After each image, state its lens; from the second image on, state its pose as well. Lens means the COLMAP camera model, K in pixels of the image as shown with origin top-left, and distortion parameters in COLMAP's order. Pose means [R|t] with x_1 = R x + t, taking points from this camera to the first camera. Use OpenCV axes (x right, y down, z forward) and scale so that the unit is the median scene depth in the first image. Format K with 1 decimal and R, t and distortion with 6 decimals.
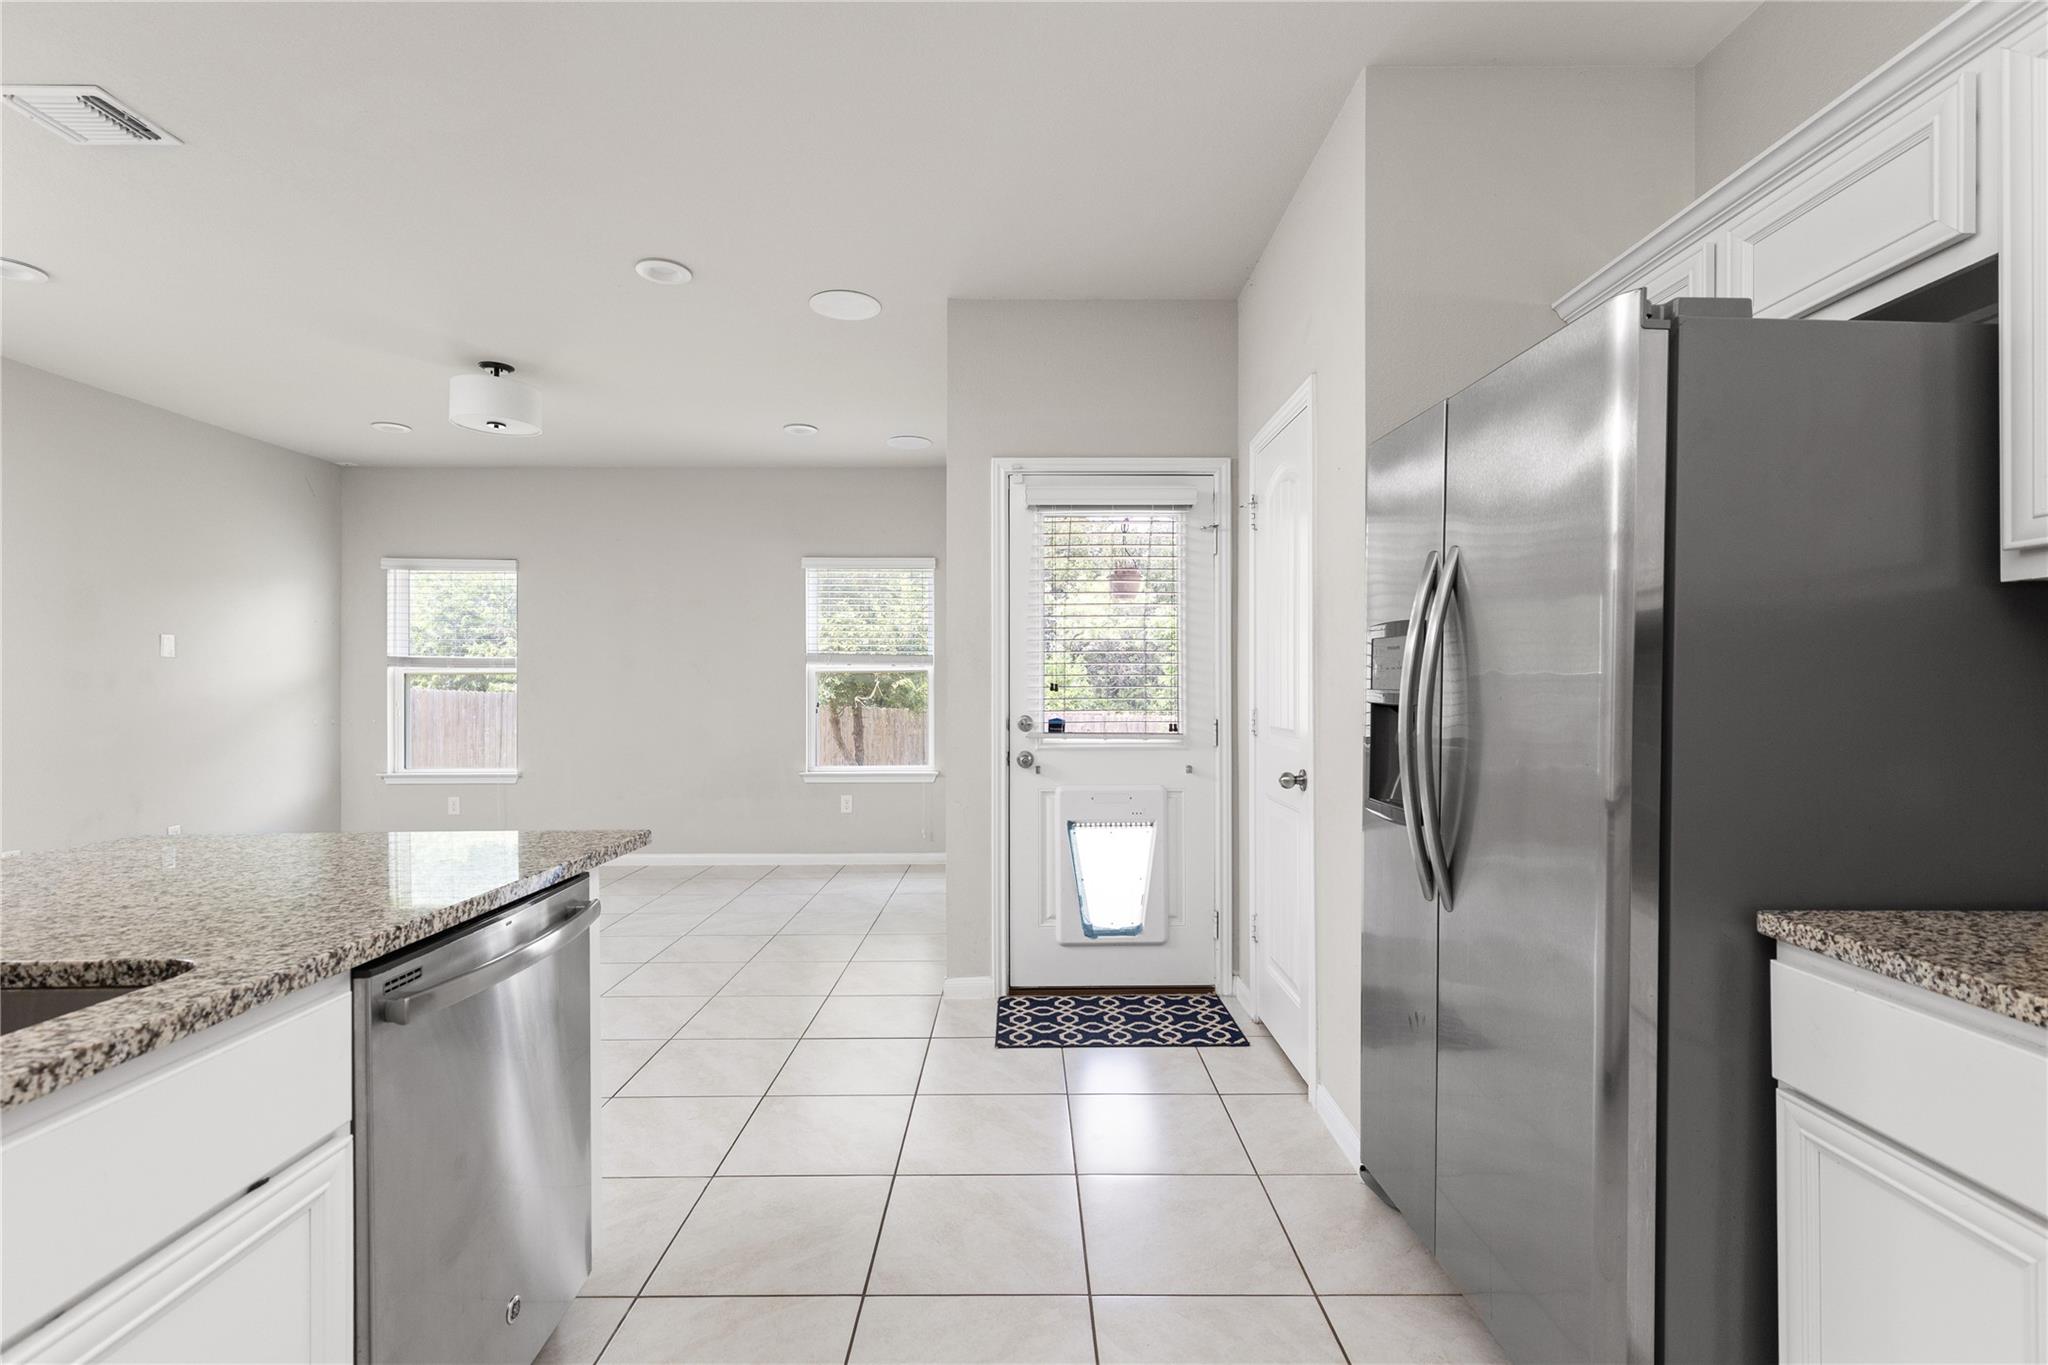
lens RADIAL K [[925.8, 0, 1031.7], [0, 925.8, 689.2], [0, 0, 1]] dist [0.006252, 0.001046]
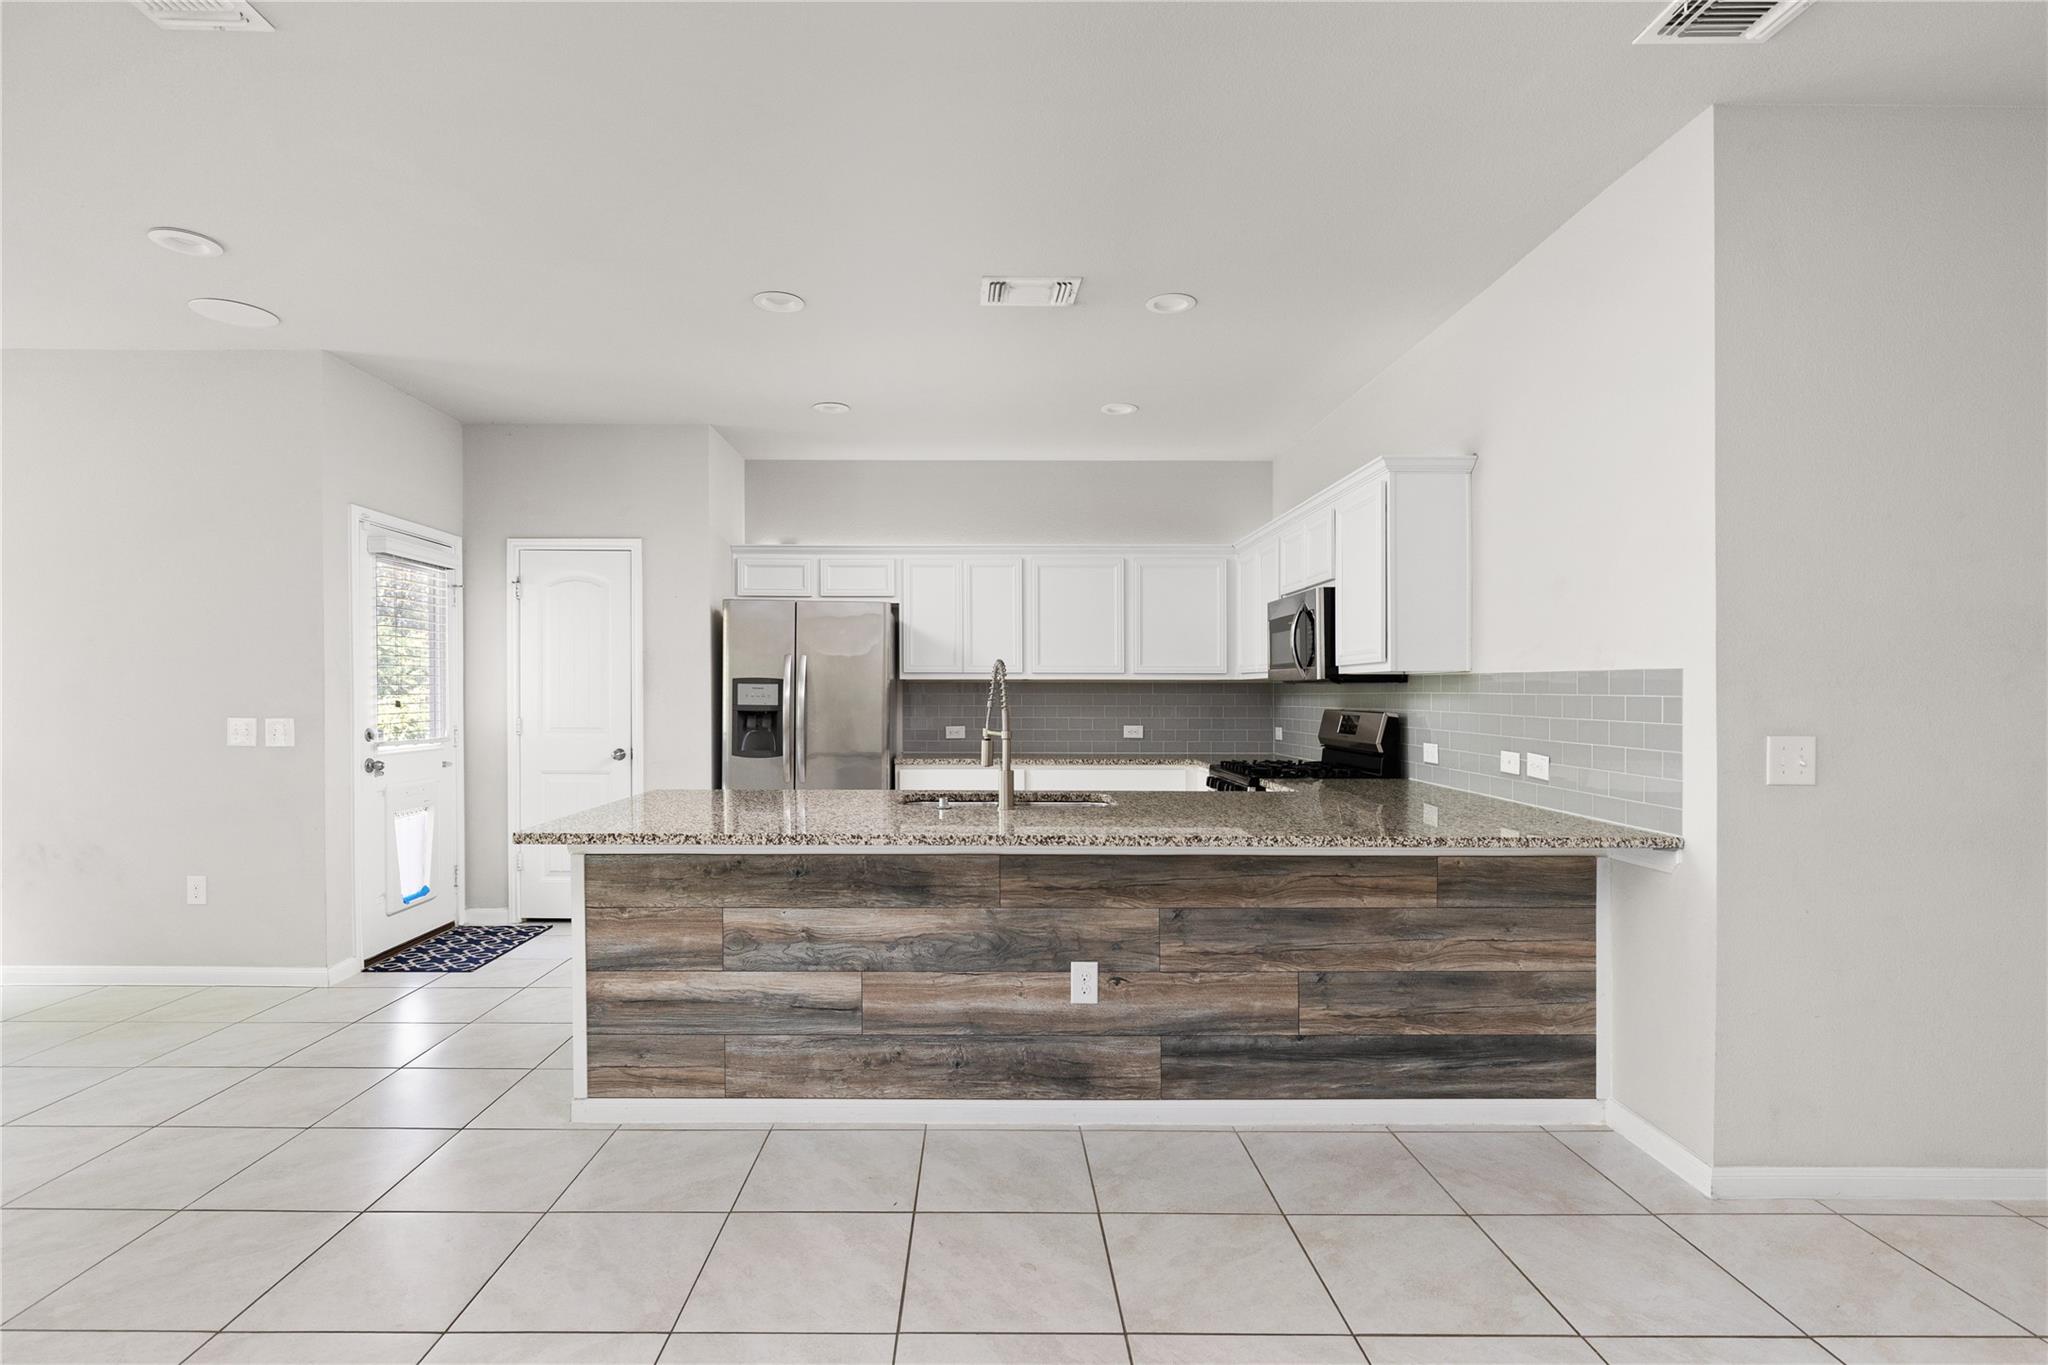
lens RADIAL K [[964.2, 0, 981.9], [0, 964.2, 701.7], [0, 0, 1]] dist [-0.001186, 0.000207]
pose [[0.008083, -0.004406, 0.999958, -1.220532], [-0.002935, 0.999986, 0.004430, -0.012464], [-0.999963, -0.002971, 0.008070, 0.211504]]
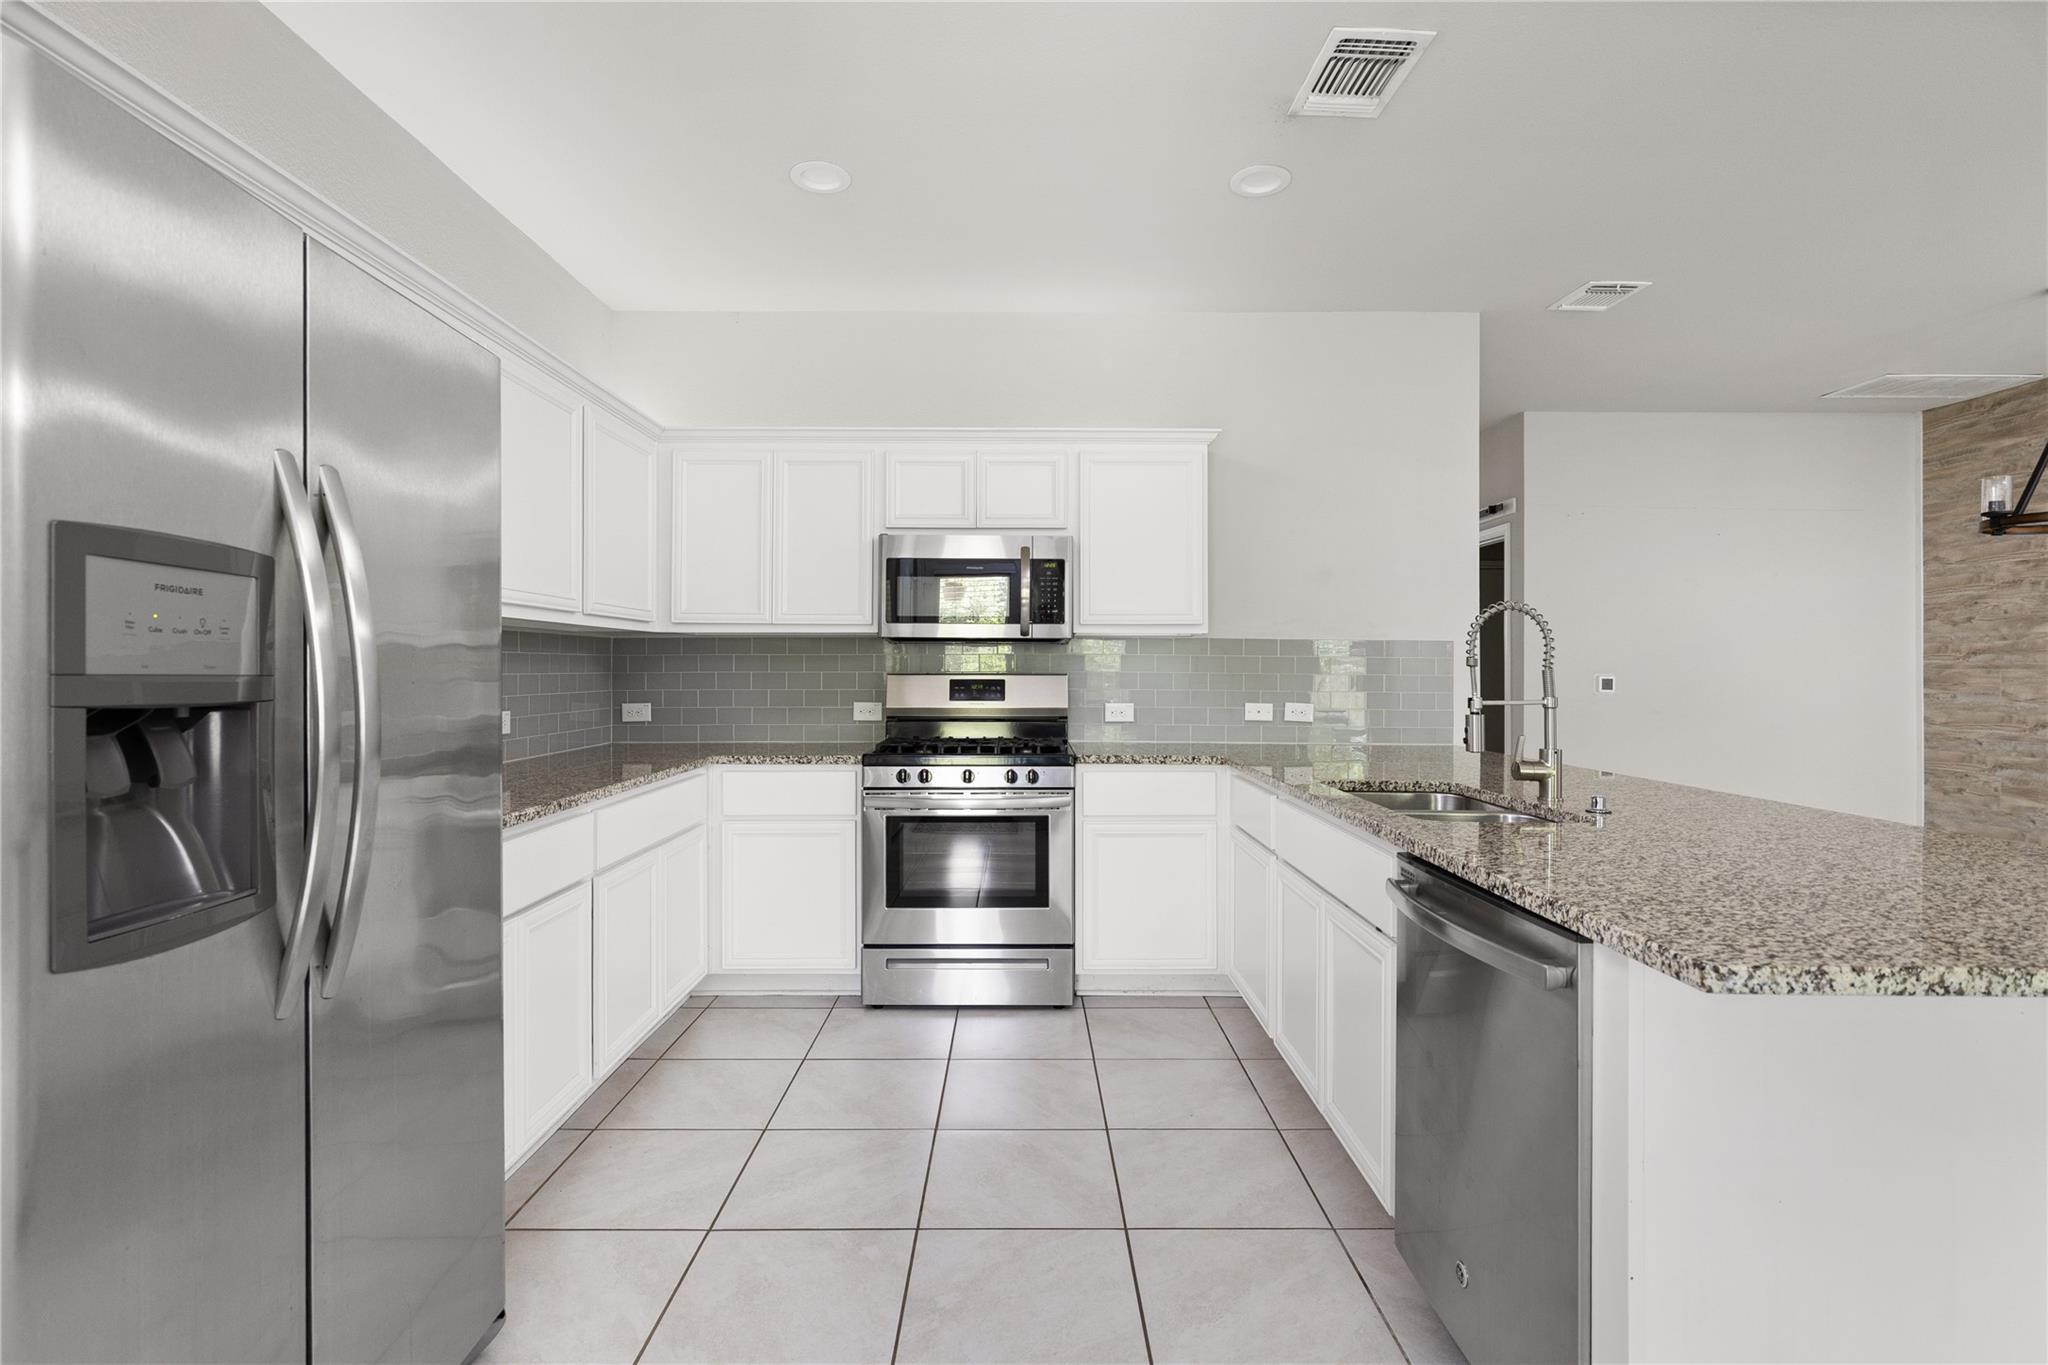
lens RADIAL K [[964.2, 0, 1018.5], [0, 964.2, 661.8], [0, 0, 1]] dist [-0.001186, 0.000207]
pose [[-0.999967, 0.001565, 0.007999, -0.036918], [0.001492, 0.999957, -0.009118, -0.001211], [-0.008013, -0.009106, -0.999926, 0.835458]]
